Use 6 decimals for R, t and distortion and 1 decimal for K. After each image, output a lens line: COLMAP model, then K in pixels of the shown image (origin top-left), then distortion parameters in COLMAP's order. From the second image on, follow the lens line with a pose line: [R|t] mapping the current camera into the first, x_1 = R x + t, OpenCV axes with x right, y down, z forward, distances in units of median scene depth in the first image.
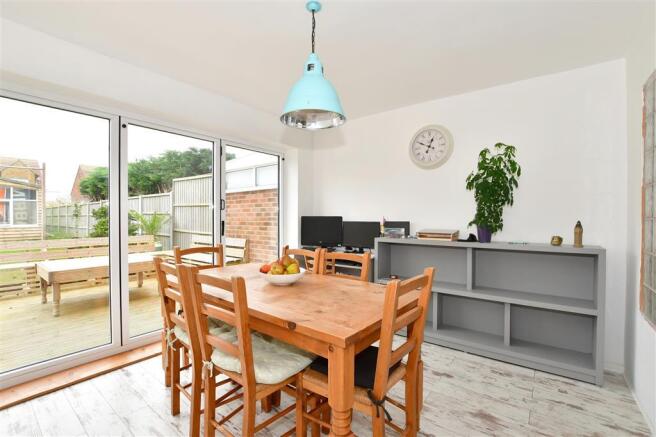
lens RADIAL K [[288.3, 0, 328.0], [0, 288.3, 218.5], [0, 0, 1]] dist [-0.002899, -0.000509]
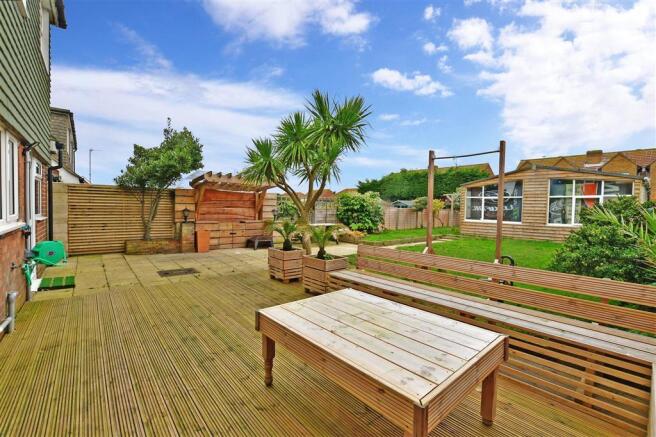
lens RADIAL K [[289.0, 0, 328.0], [0, 289.0, 218.5], [0, 0, 1]] dist [-0.021018, -0.000144]
pose [[-0.180000, 0.037321, -0.982958, -0.133060], [-0.023690, 0.998826, 0.042261, -0.014791], [0.983381, 0.030894, -0.178904, 0.358498]]
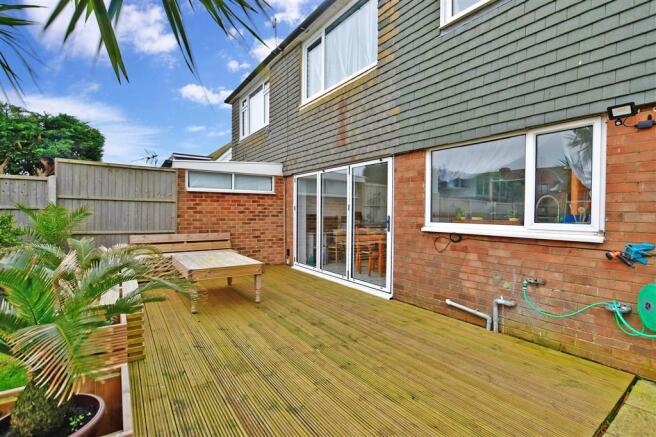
lens RADIAL K [[303.6, 0, 328.0], [0, 303.6, 218.5], [0, 0, 1]] dist [-0.031941, -0.000264]
pose [[0.277165, -0.017582, 0.960661, -0.619040], [-0.005483, 0.999787, 0.019880, -0.006391], [-0.960807, -0.010777, 0.277010, 0.114614]]
